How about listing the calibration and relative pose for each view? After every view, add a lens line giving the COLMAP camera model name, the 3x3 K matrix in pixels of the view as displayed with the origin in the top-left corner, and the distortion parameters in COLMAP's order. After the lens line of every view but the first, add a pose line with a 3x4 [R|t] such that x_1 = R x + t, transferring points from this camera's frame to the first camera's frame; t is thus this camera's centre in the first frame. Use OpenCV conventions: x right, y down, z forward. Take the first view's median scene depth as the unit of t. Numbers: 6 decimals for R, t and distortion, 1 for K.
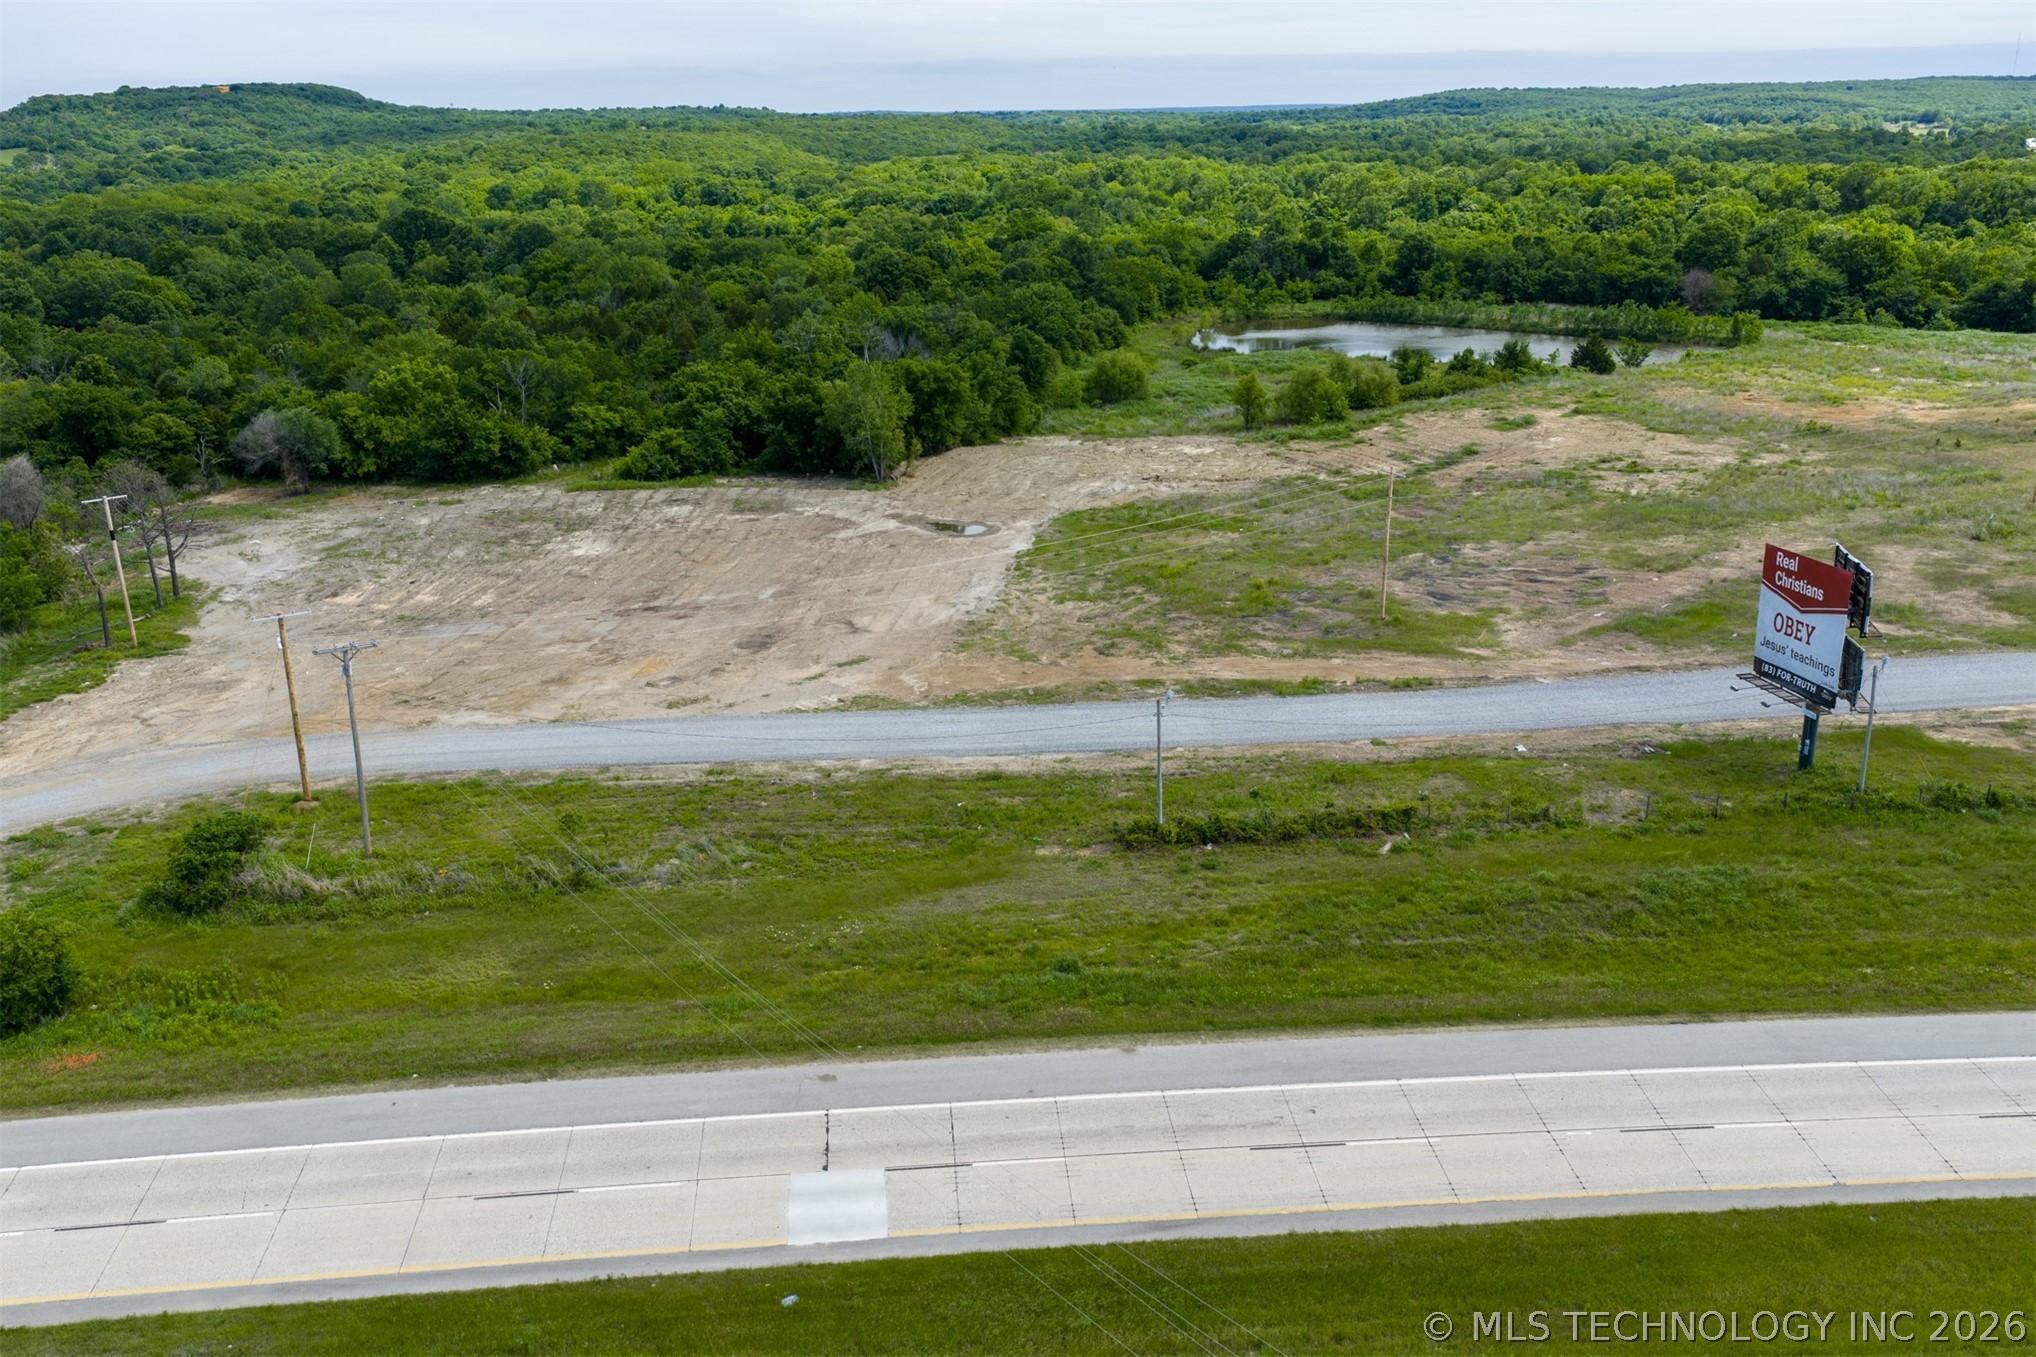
lens RADIAL K [[1683.9, 0, 1015.2], [0, 1683.9, 683.6], [0, 0, 1]] dist [0.006904, -0.014180]
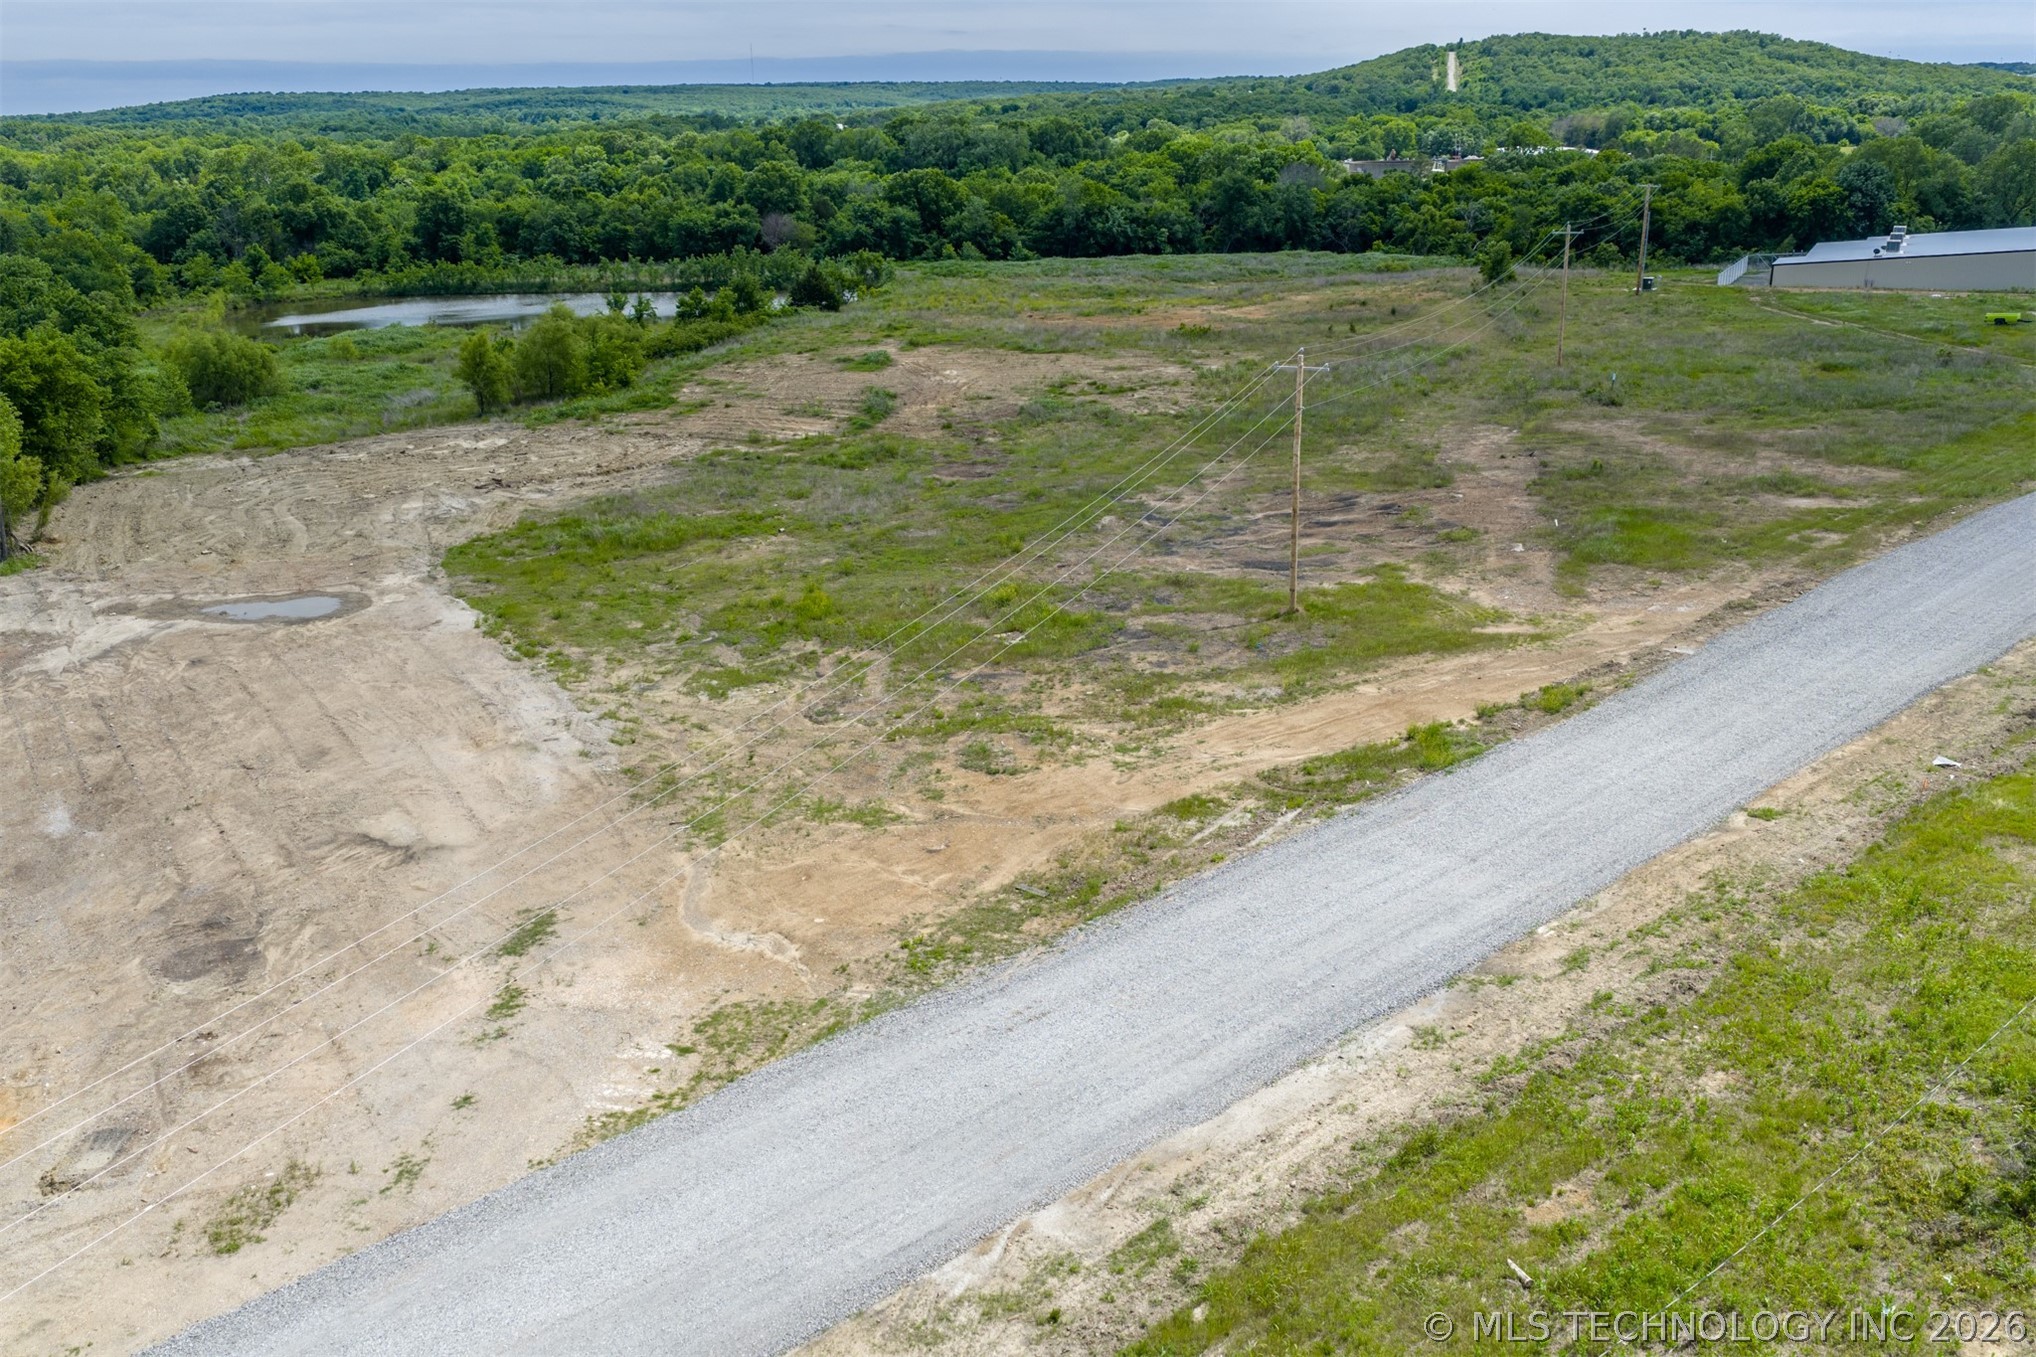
lens RADIAL K [[1683.9, 0, 1011.8], [0, 1683.9, 681.4], [0, 0, 1]] dist [0.006904, -0.014180]
pose [[0.784045, -0.200128, 0.587556, -0.225673], [0.205424, 0.976916, 0.058627, -0.070251], [-0.585726, 0.074732, 0.807057, 0.572271]]
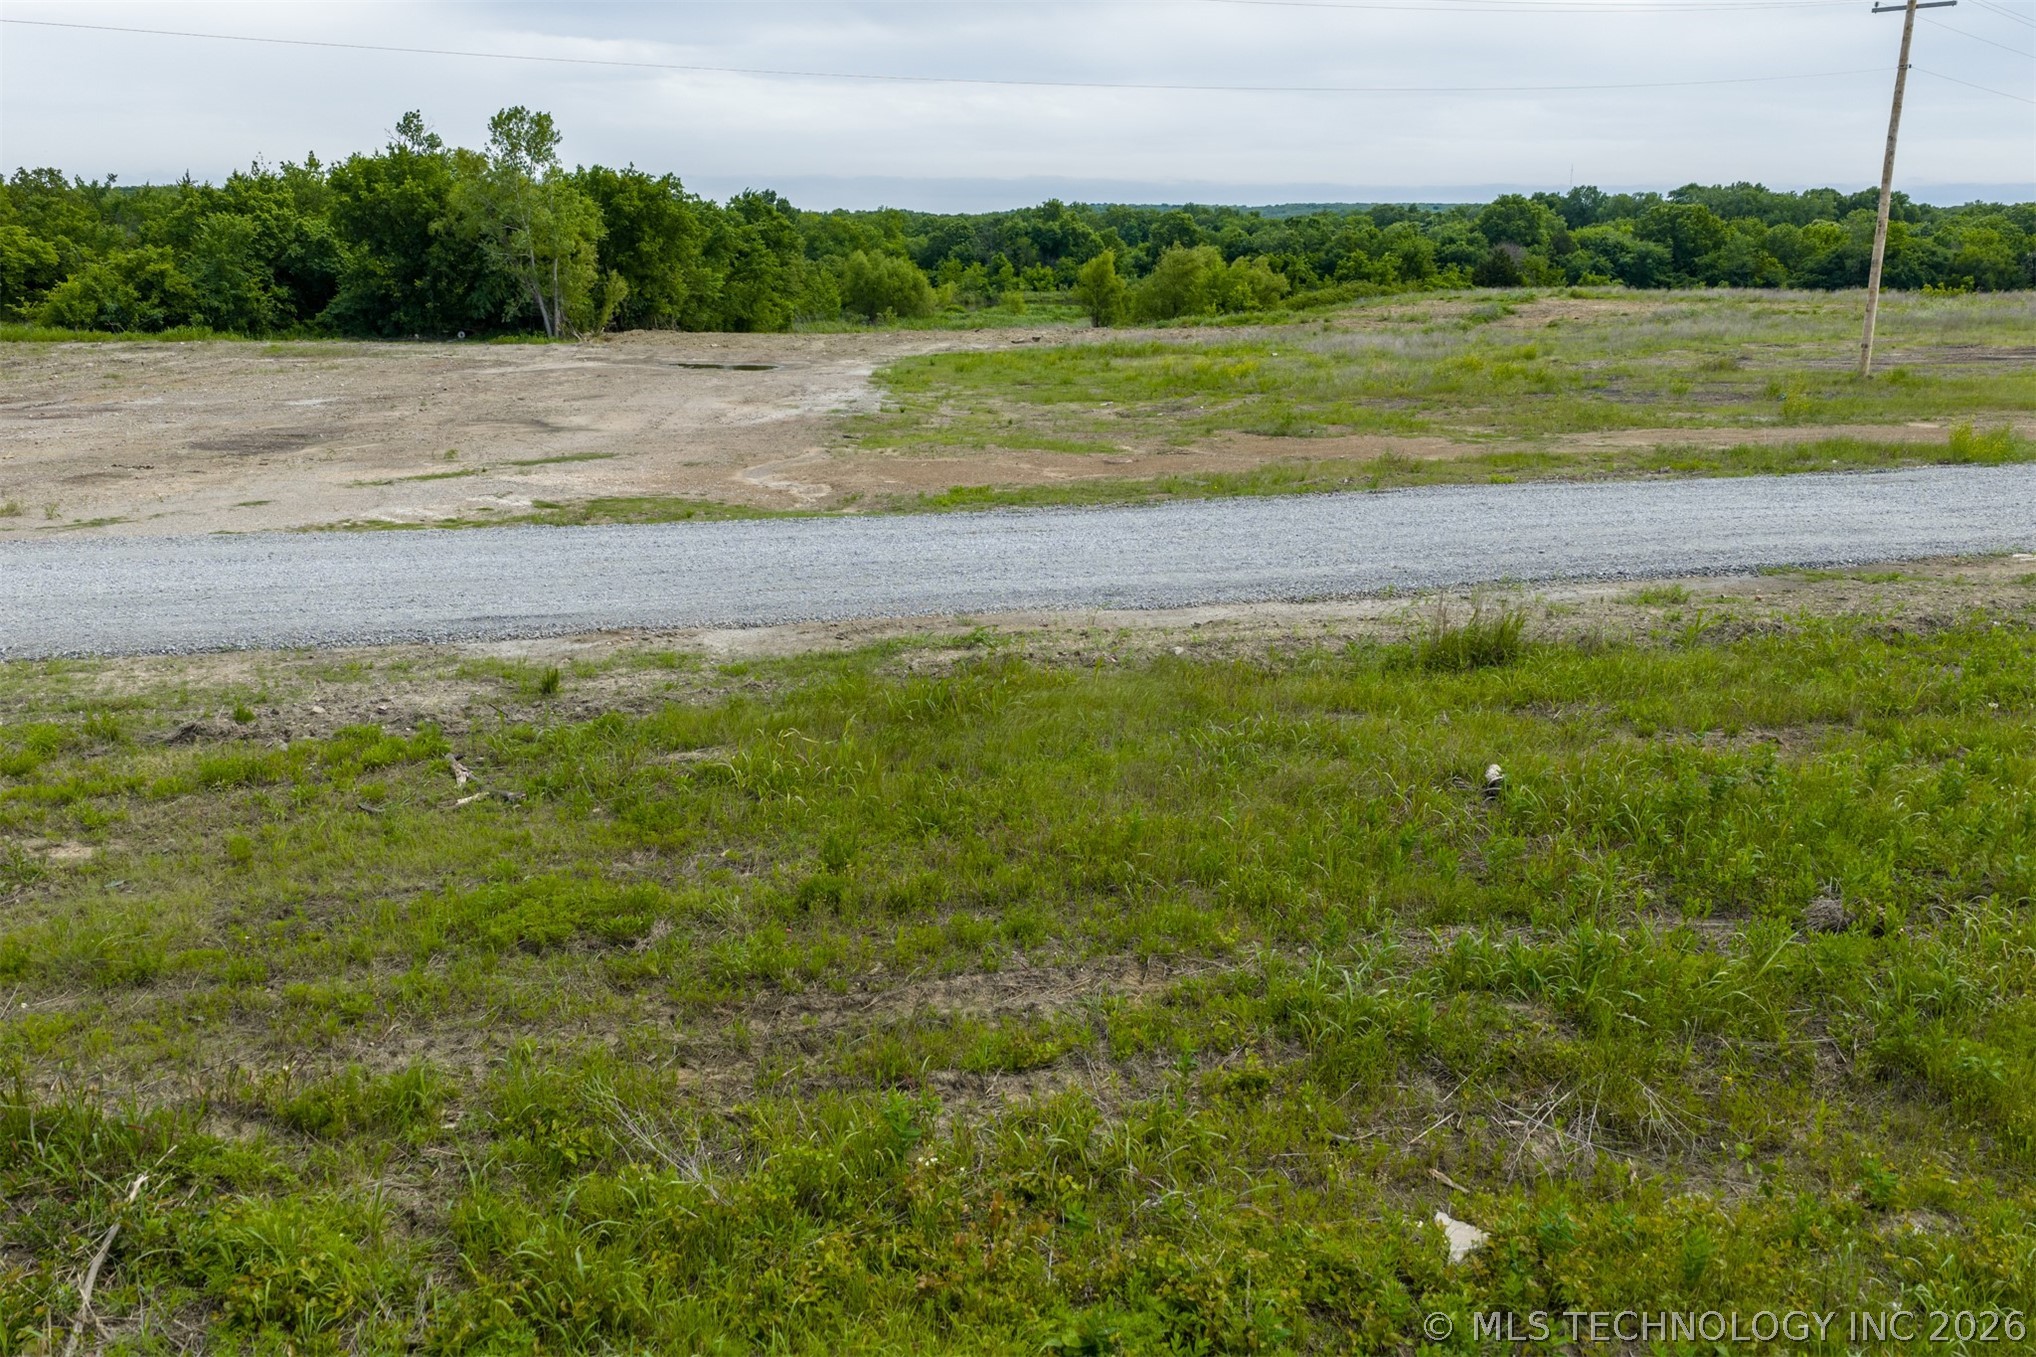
lens RADIAL K [[1683.9, 0, 1017.1], [0, 1683.9, 668.8], [0, 0, 1]] dist [0.006904, -0.014180]
pose [[0.976421, -0.032258, 0.213450, -0.079034], [0.048577, 0.996246, -0.071655, 0.052909], [-0.210337, 0.080334, 0.974323, 0.646573]]
